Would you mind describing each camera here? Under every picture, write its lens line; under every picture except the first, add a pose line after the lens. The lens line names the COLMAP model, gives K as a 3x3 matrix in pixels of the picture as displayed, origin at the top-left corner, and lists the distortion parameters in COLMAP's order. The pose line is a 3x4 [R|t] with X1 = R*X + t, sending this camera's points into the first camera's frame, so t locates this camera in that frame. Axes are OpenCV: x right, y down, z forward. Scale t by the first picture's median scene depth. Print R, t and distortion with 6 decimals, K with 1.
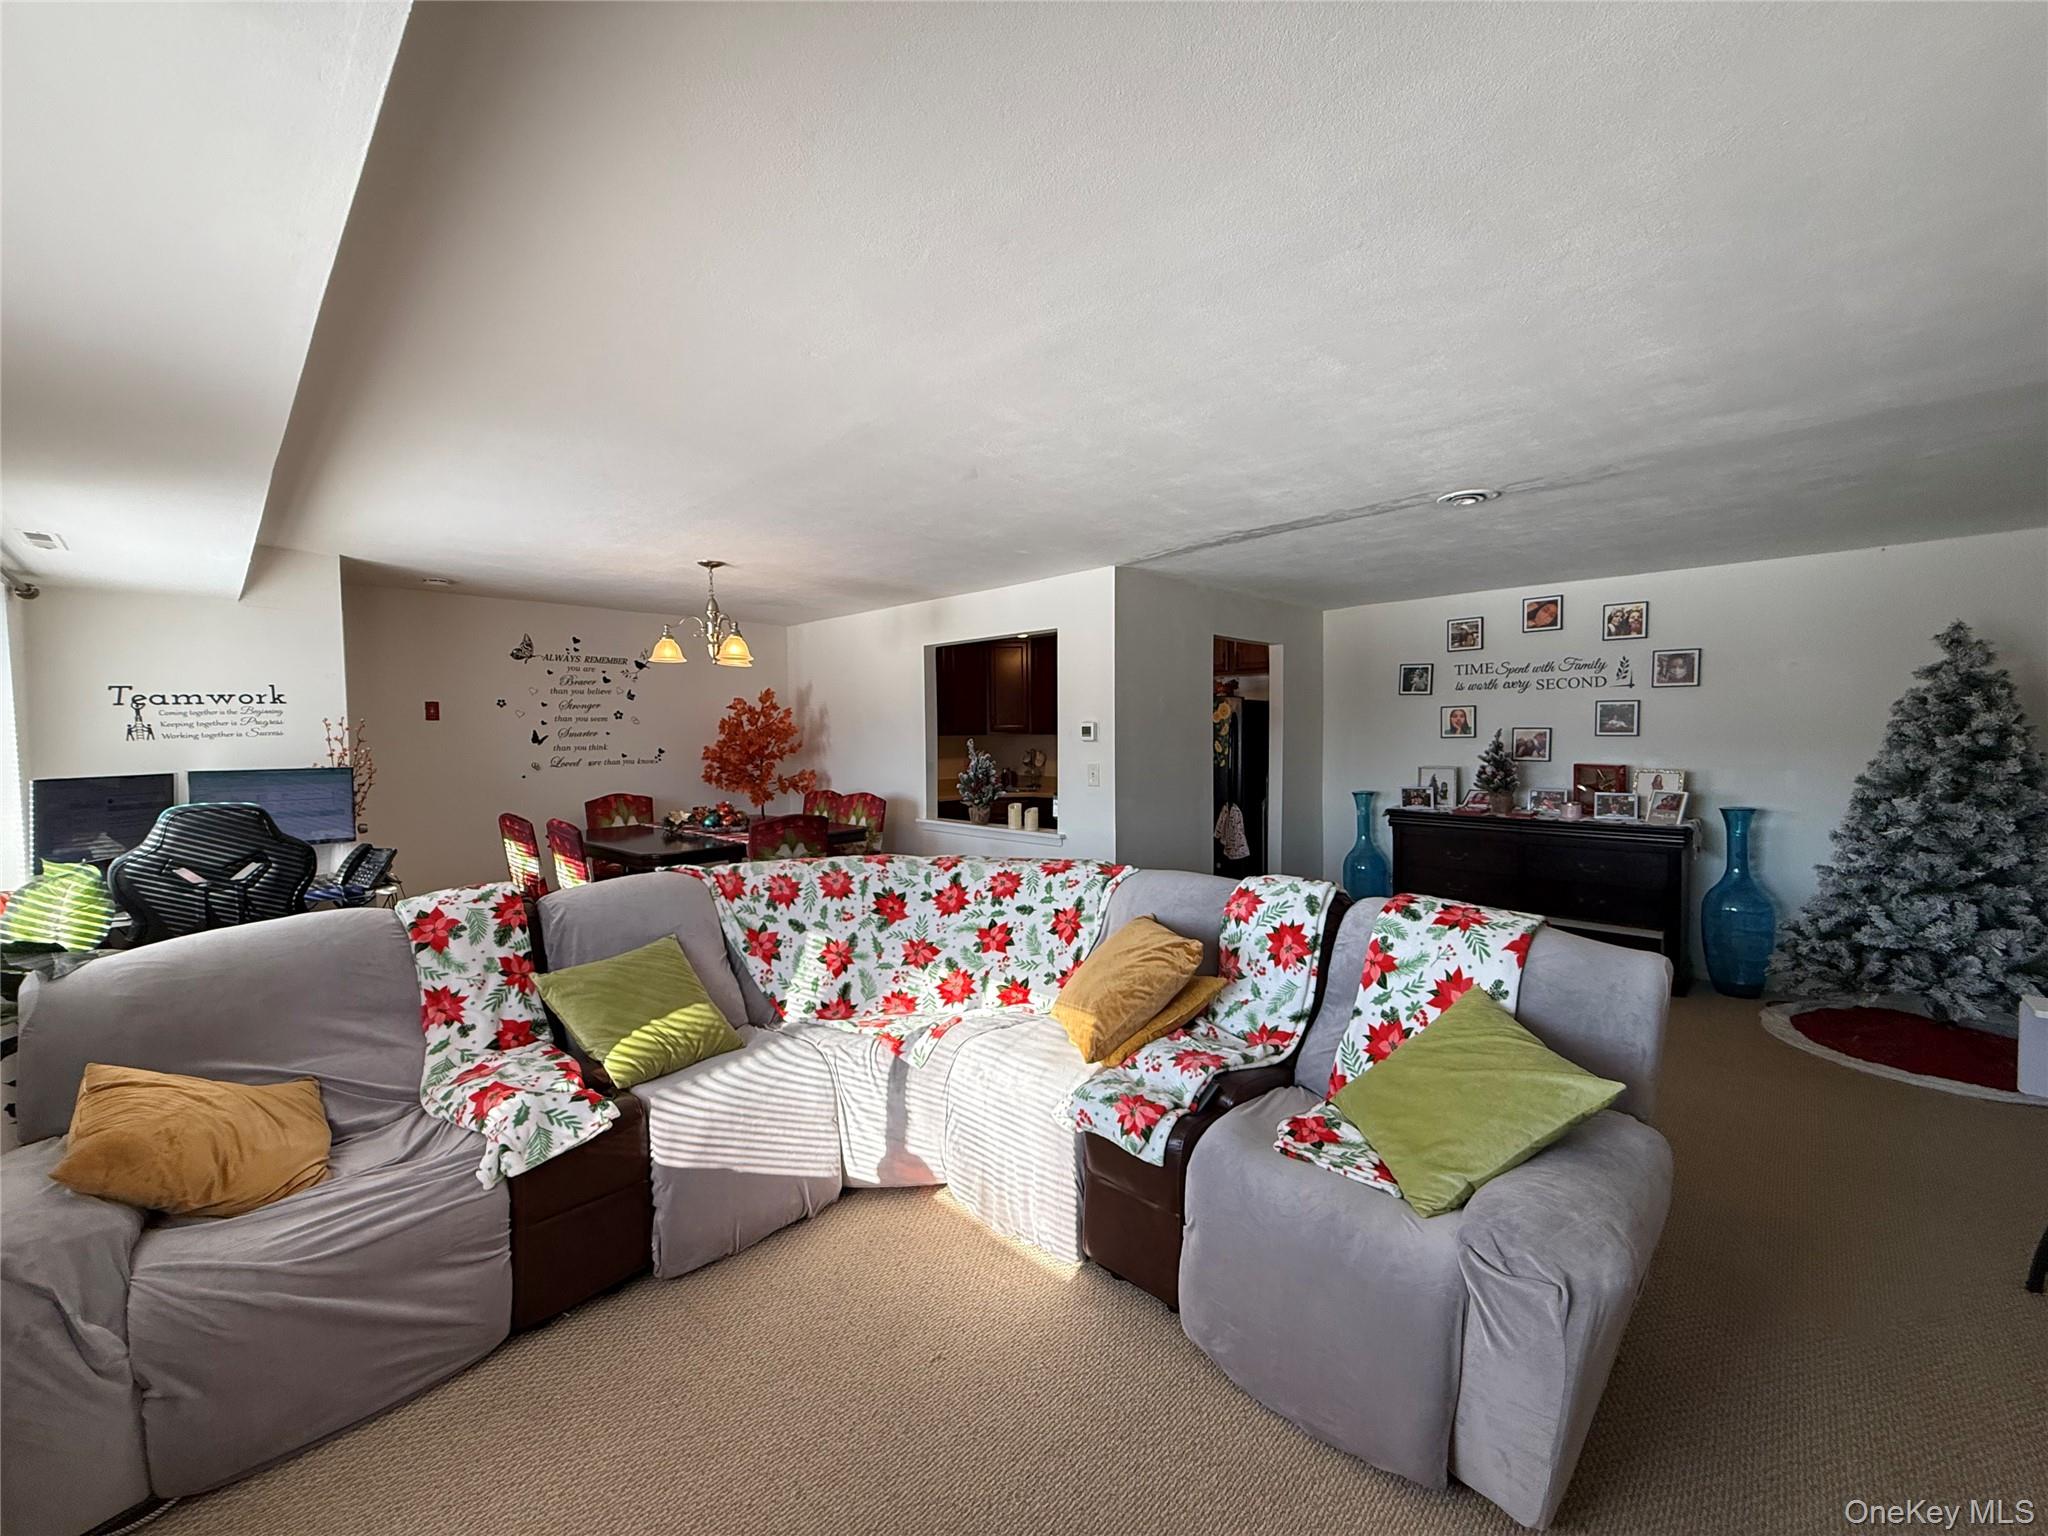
lens RADIAL K [[811.8, 0, 1019.7], [0, 811.8, 769.3], [0, 0, 1]] dist [-0.001065, 0.000684]
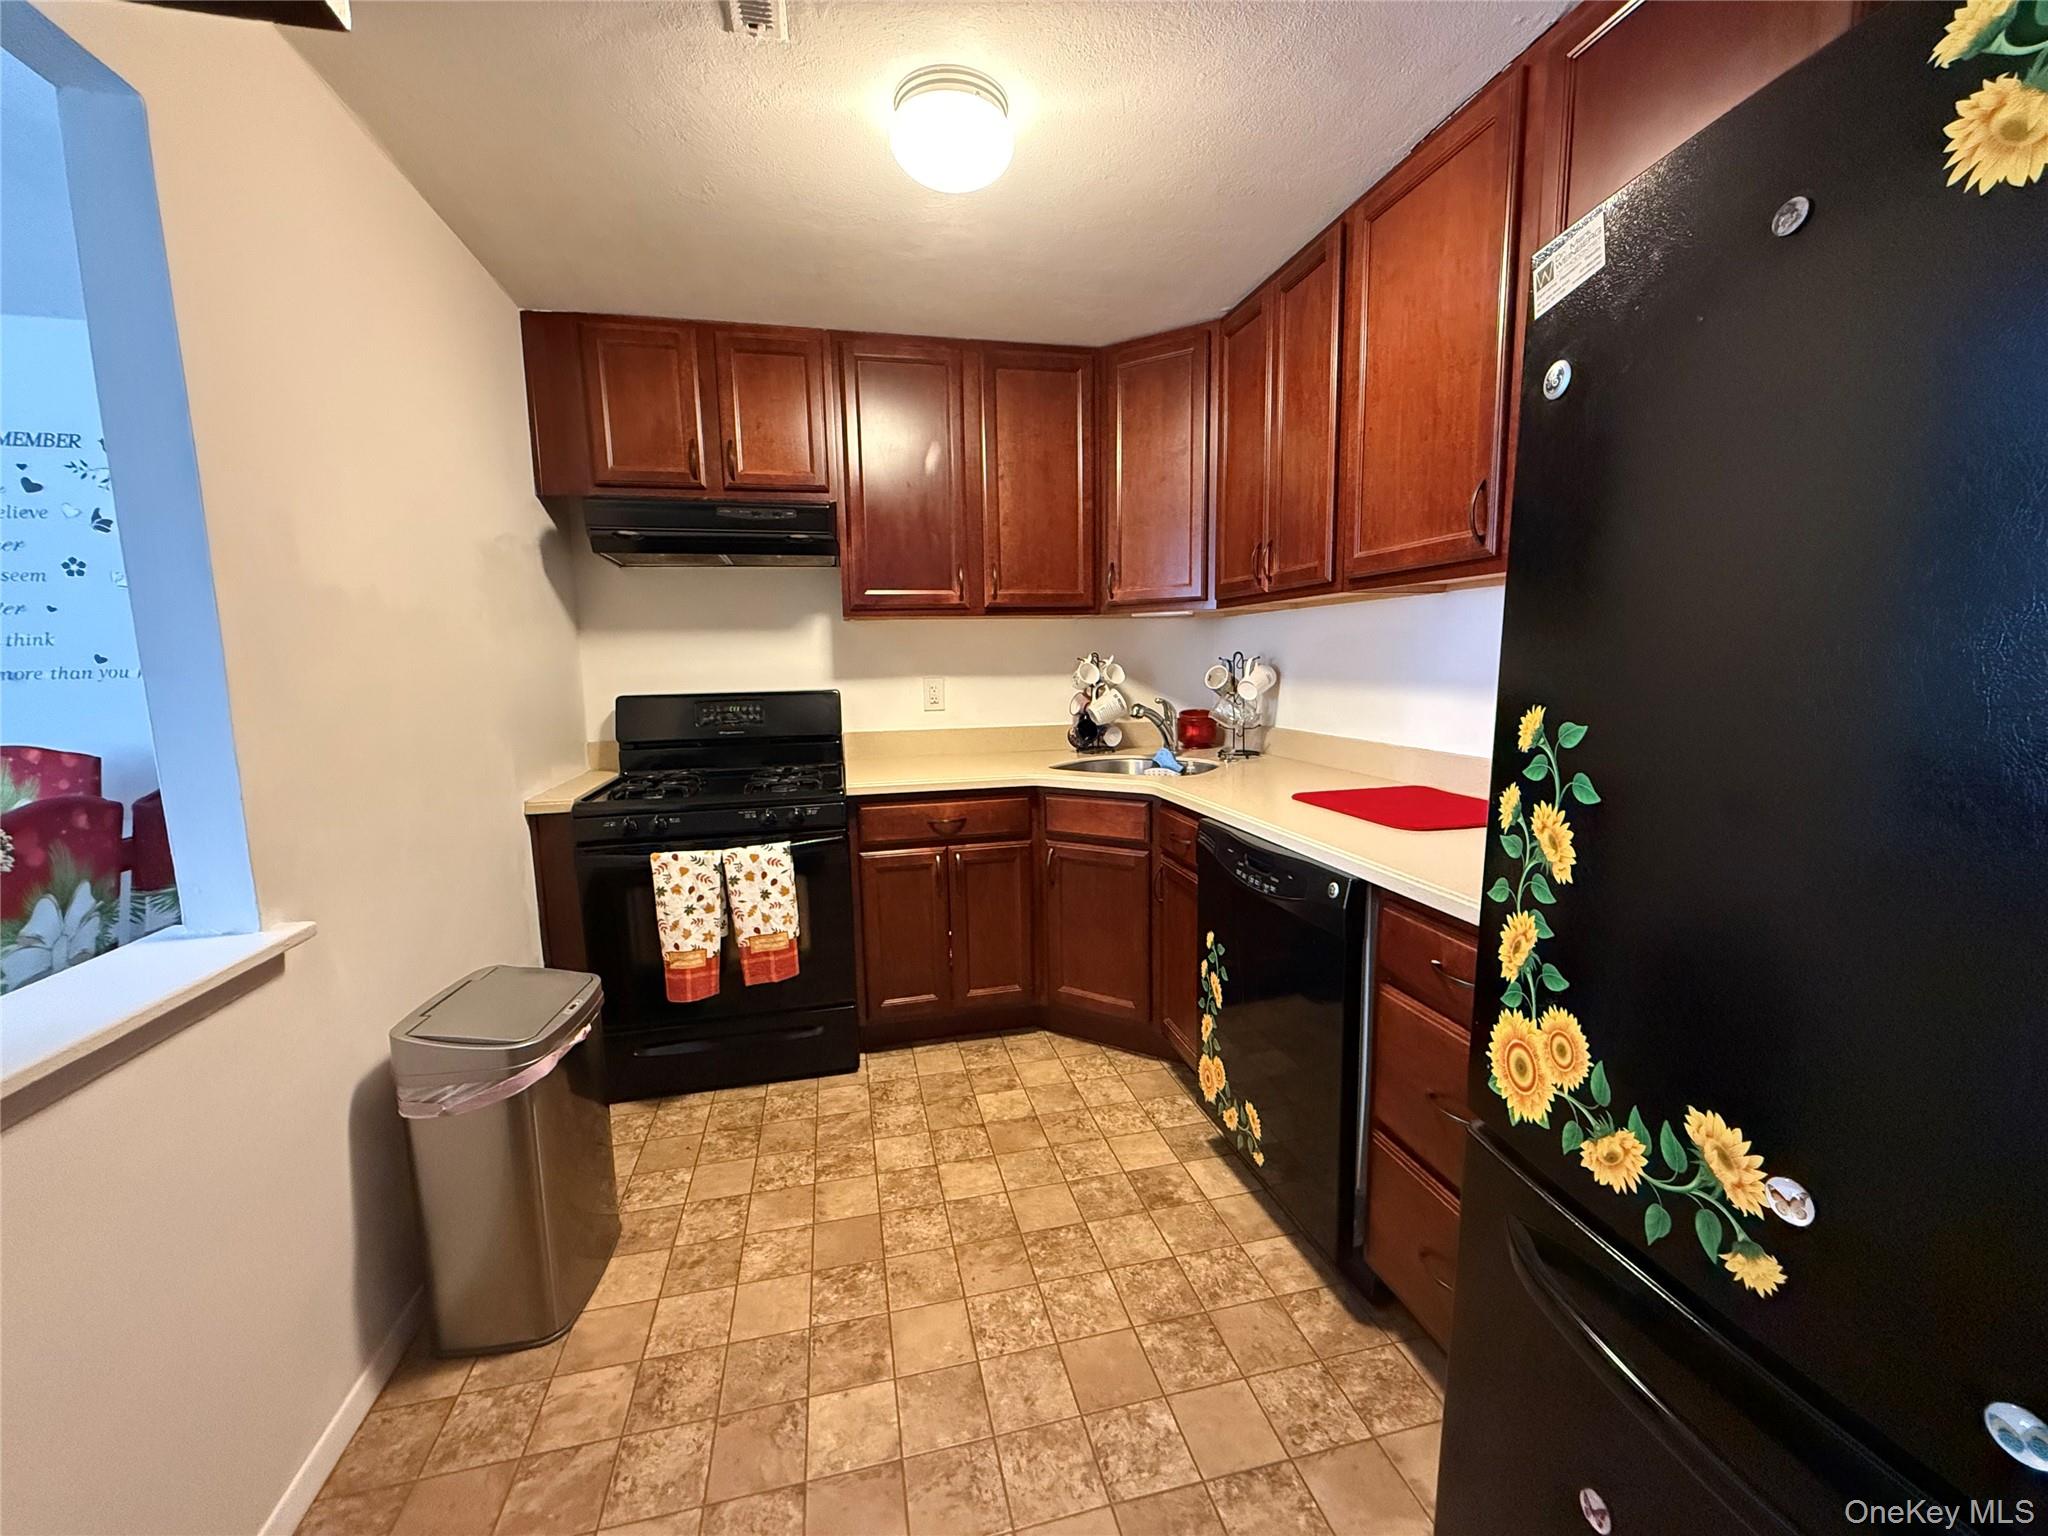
lens RADIAL K [[811.8, 0, 1021.9], [0, 811.8, 766.2], [0, 0, 1]] dist [-0.001065, 0.000684]
pose [[0.842298, 0.066963, -0.534836, 0.196160], [-0.018396, 0.995246, 0.095636, -0.010851], [0.538698, -0.070715, 0.839526, 0.942980]]
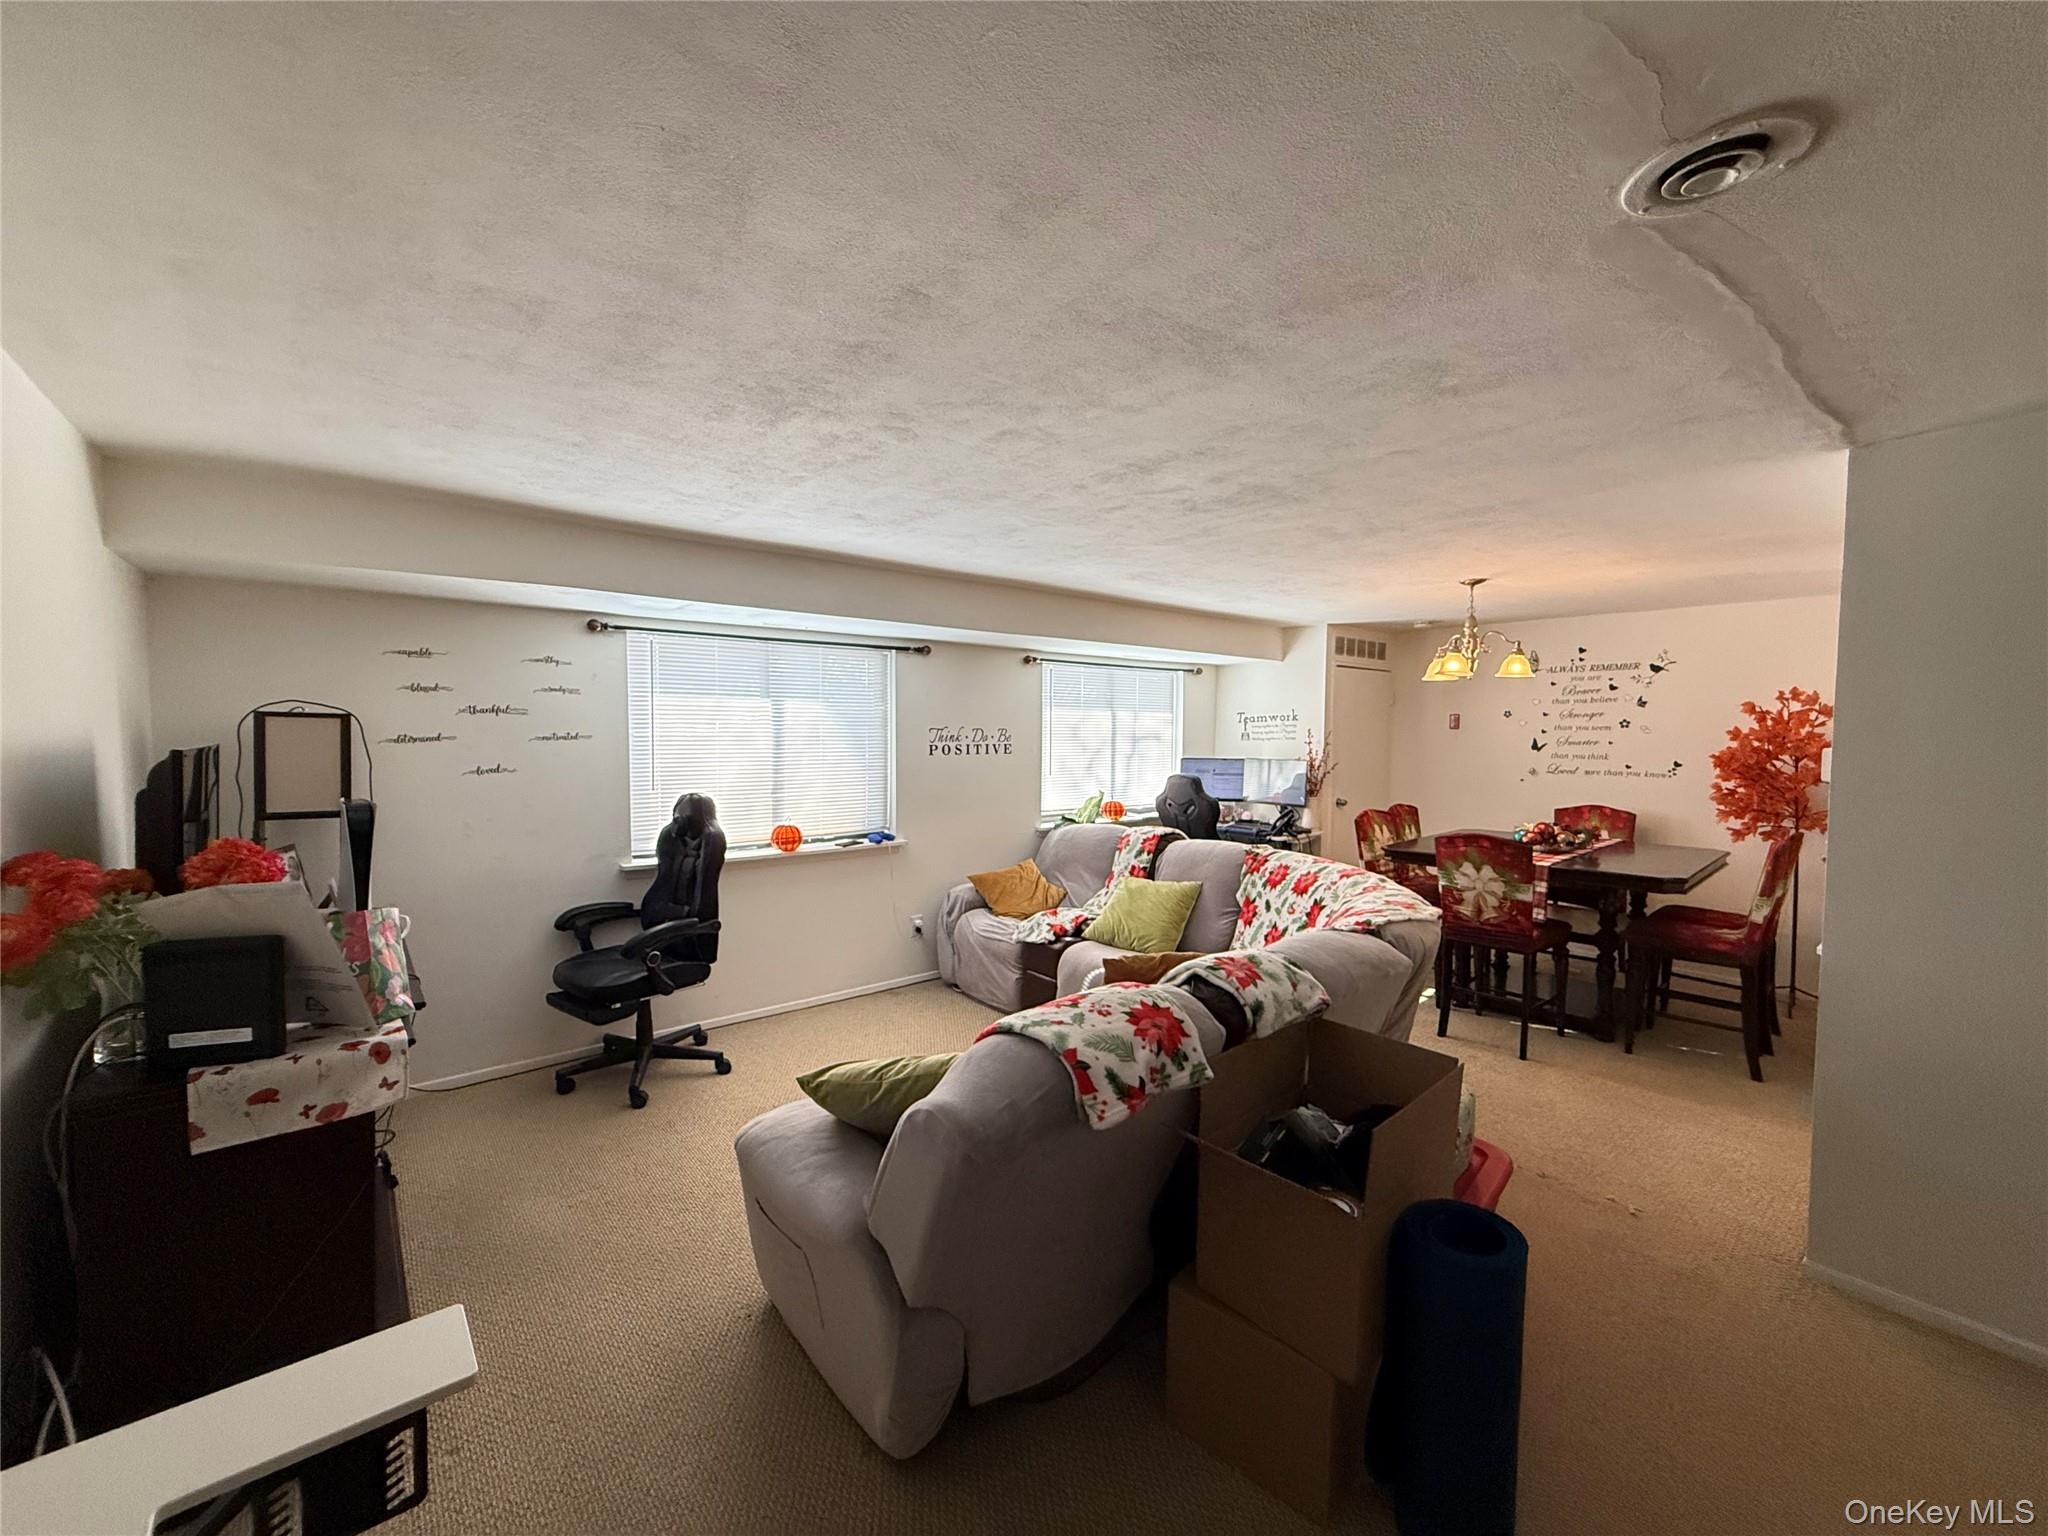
lens RADIAL K [[811.8, 0, 1022.9], [0, 811.8, 768.7], [0, 0, 1]] dist [-0.001065, 0.000684]
pose [[-0.108936, 0.057907, -0.992361, 0.548517], [-0.051171, 0.996652, 0.063774, -0.040807], [0.992731, 0.057727, -0.105608, 0.426966]]
